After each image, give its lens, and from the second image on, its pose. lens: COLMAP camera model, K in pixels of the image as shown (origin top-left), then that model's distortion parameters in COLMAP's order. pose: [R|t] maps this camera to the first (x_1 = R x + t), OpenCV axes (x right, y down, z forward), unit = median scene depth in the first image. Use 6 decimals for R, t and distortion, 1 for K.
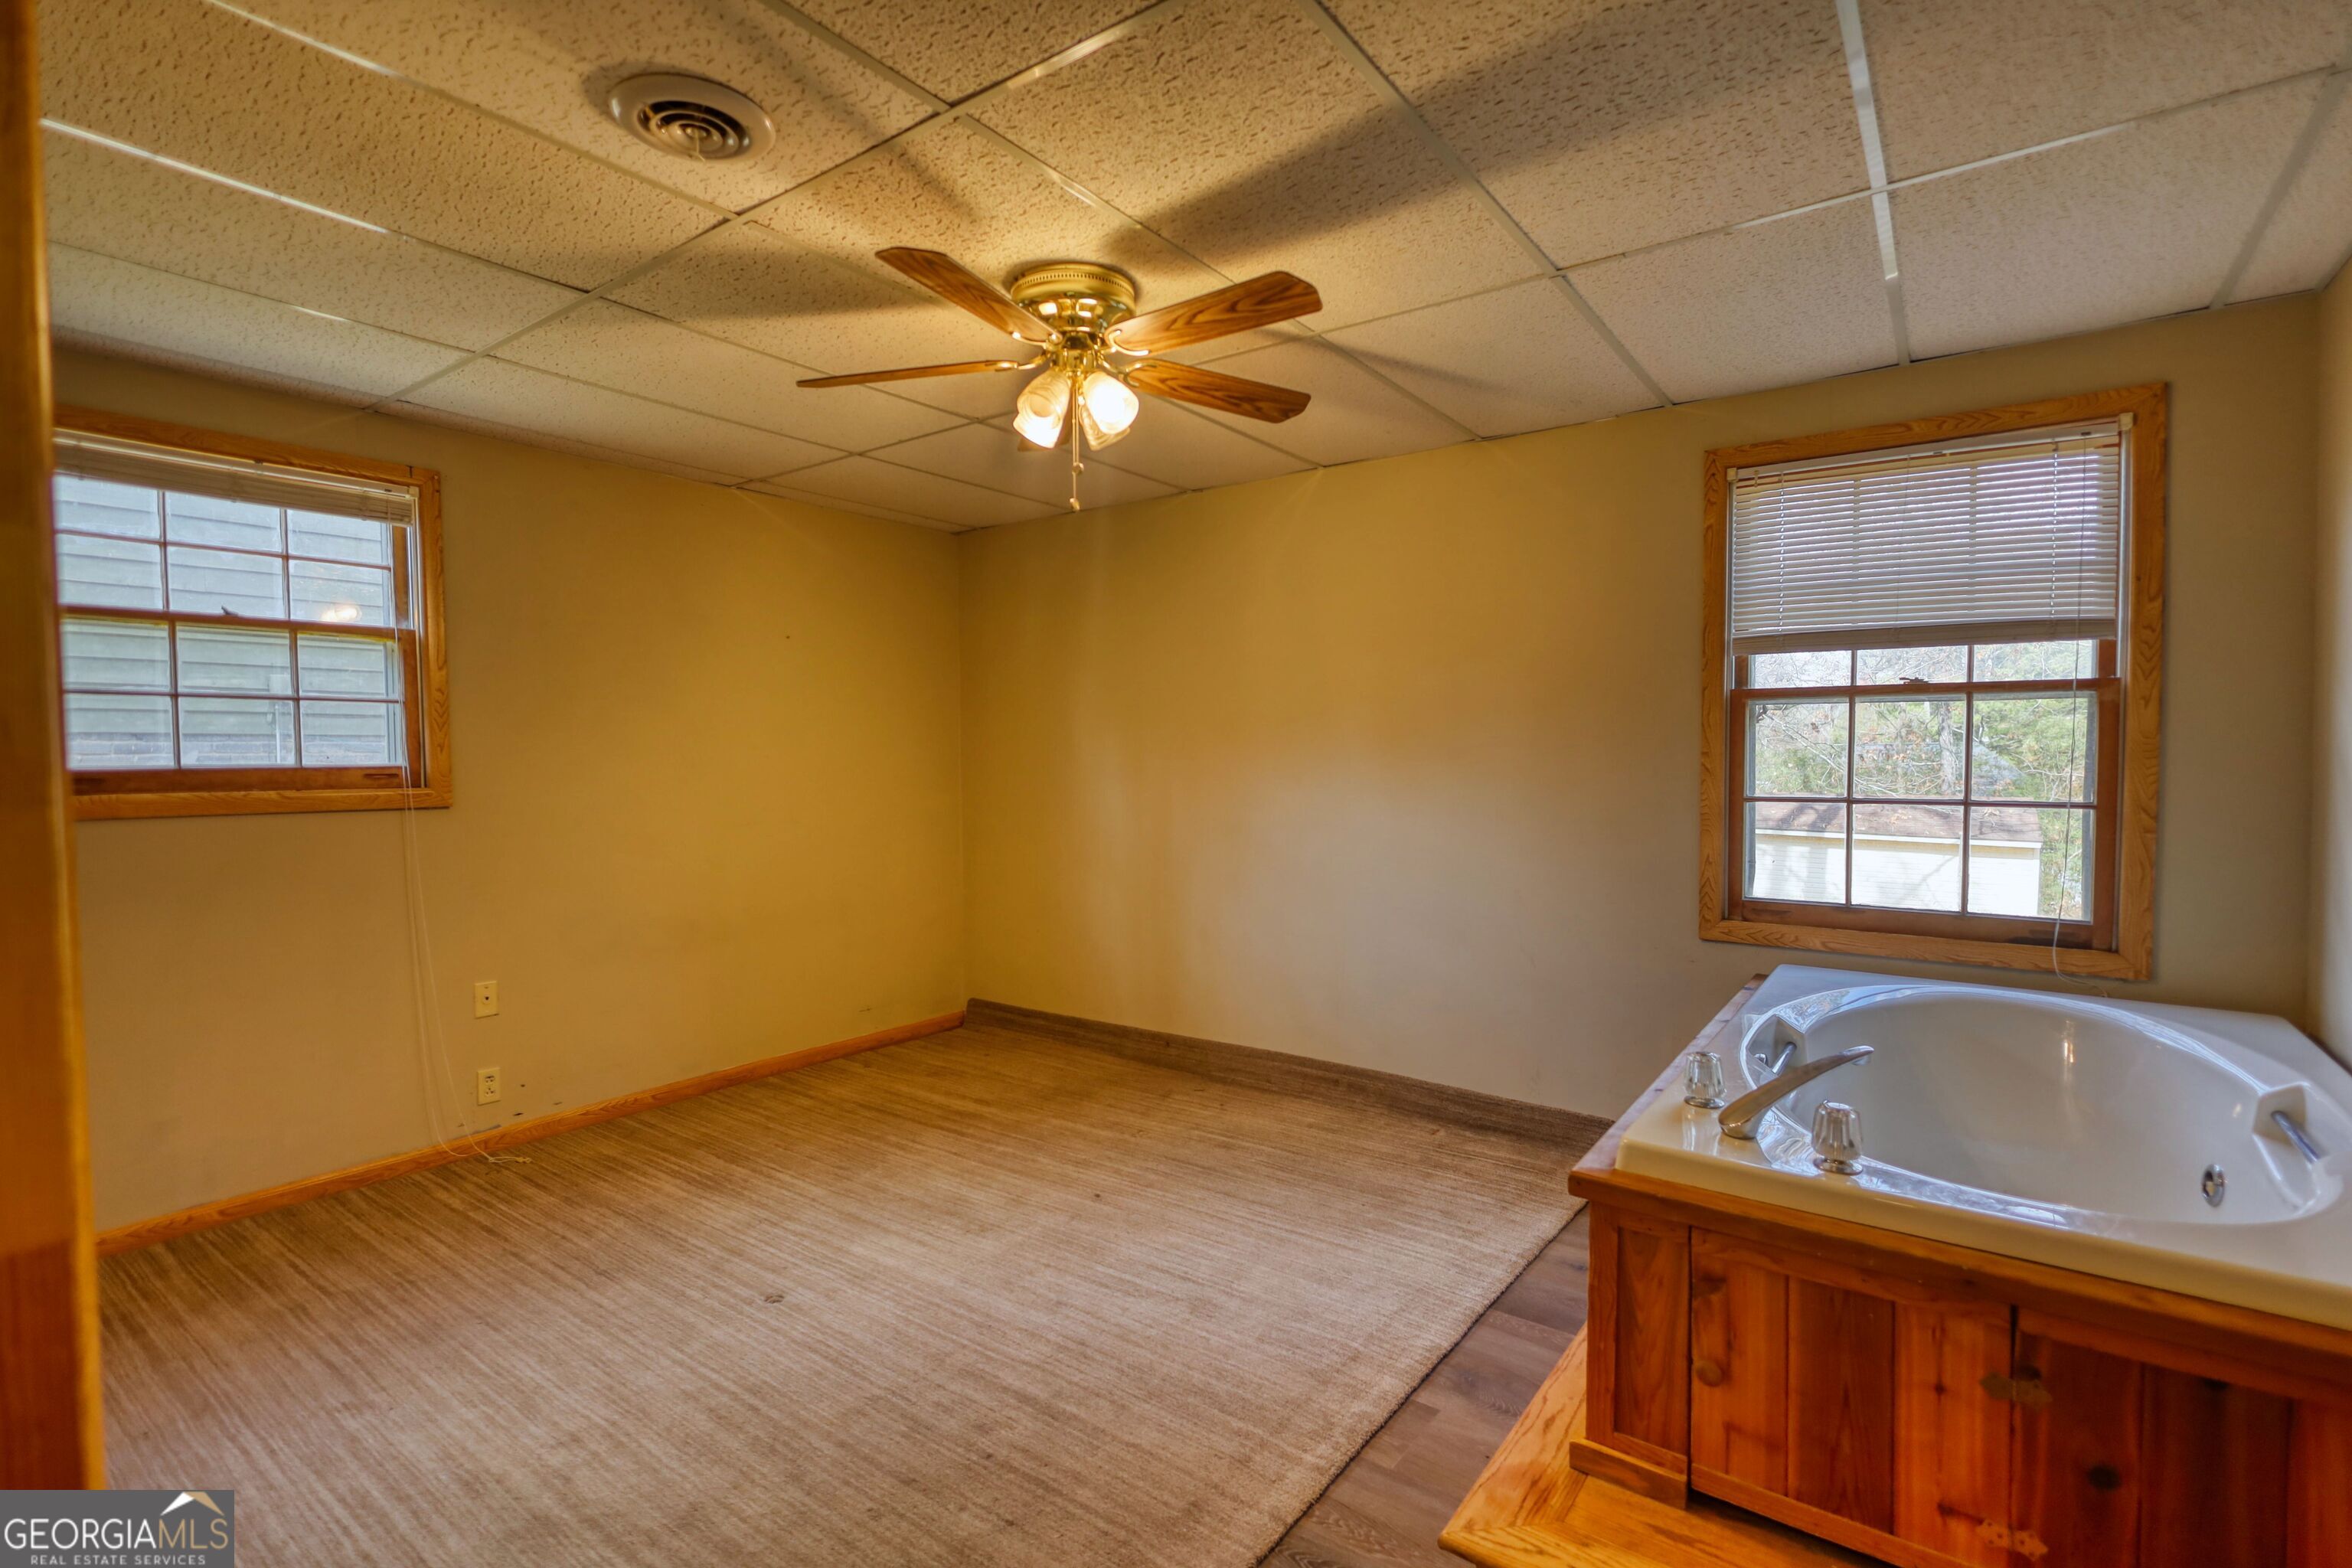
lens RADIAL K [[1095.9, 0, 1180.6], [0, 1095.9, 788.8], [0, 0, 1]] dist [-0.003401, 0.001328]
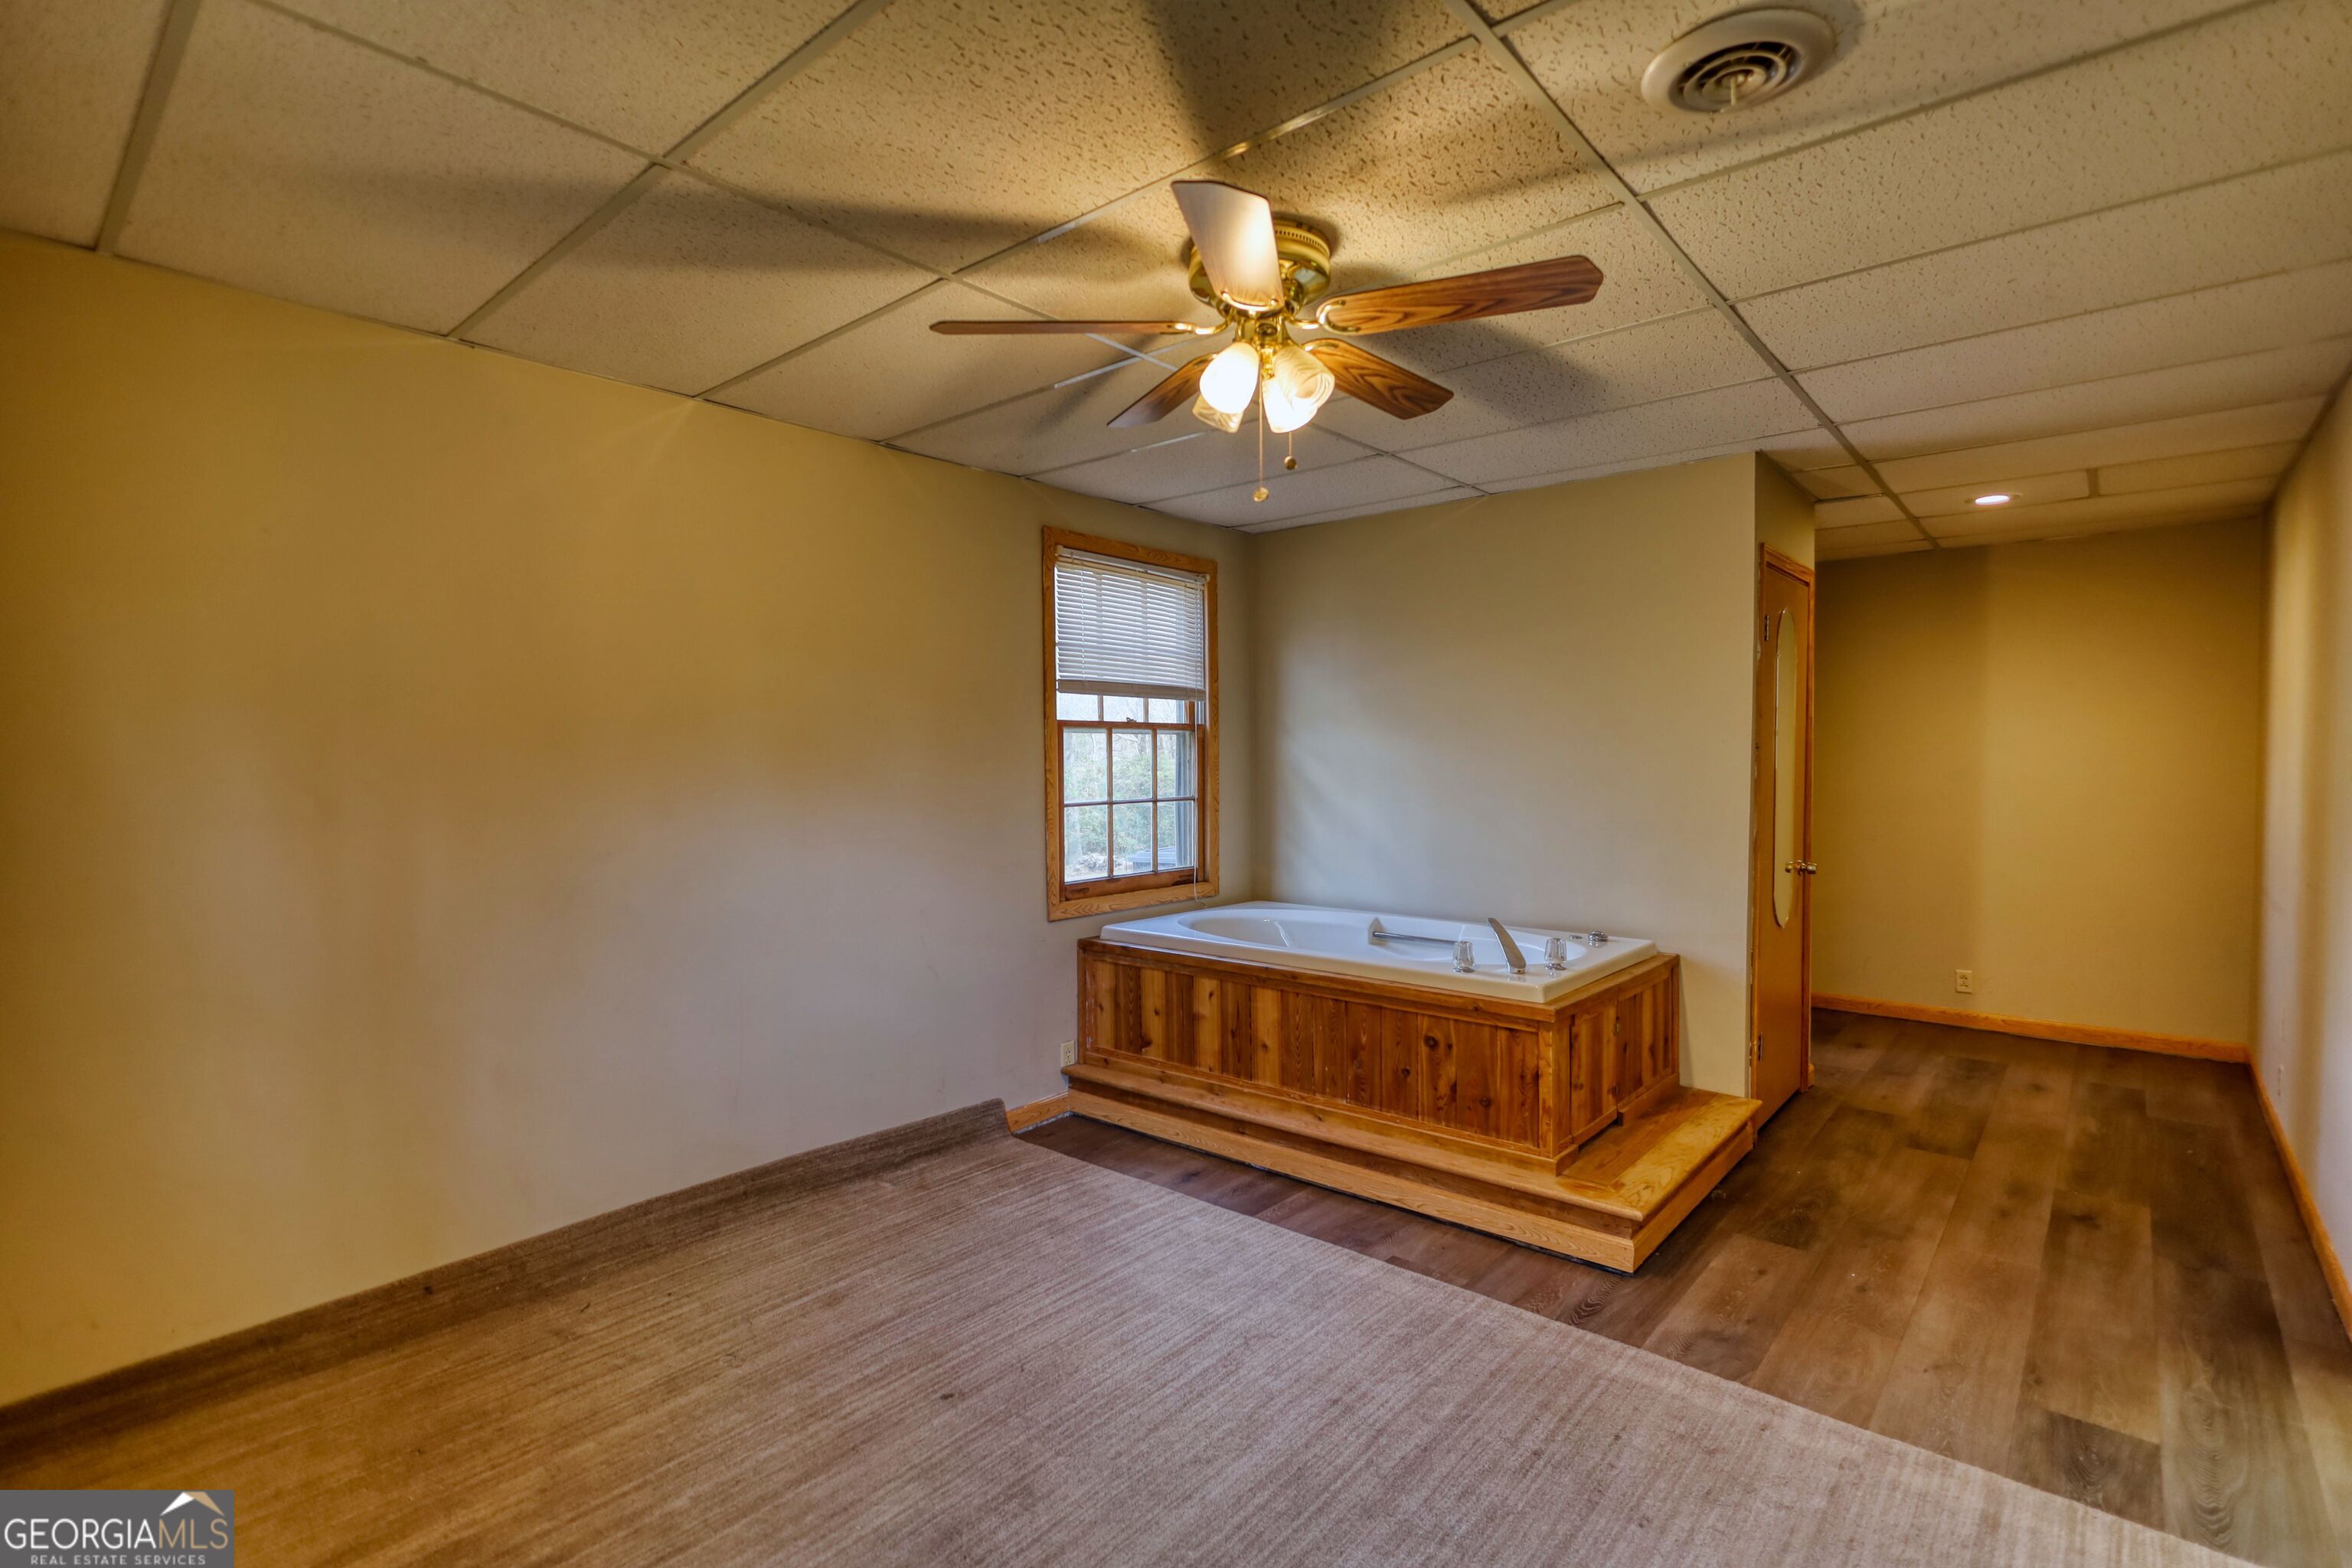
lens RADIAL K [[1095.9, 0, 1195.5], [0, 1095.9, 794.6], [0, 0, 1]] dist [-0.003401, 0.001328]
pose [[0.066387, -0.033659, 0.997226, -0.864894], [0.039416, 0.998739, 0.031086, -0.043222], [-0.997015, 0.037243, 0.067630, 0.875490]]
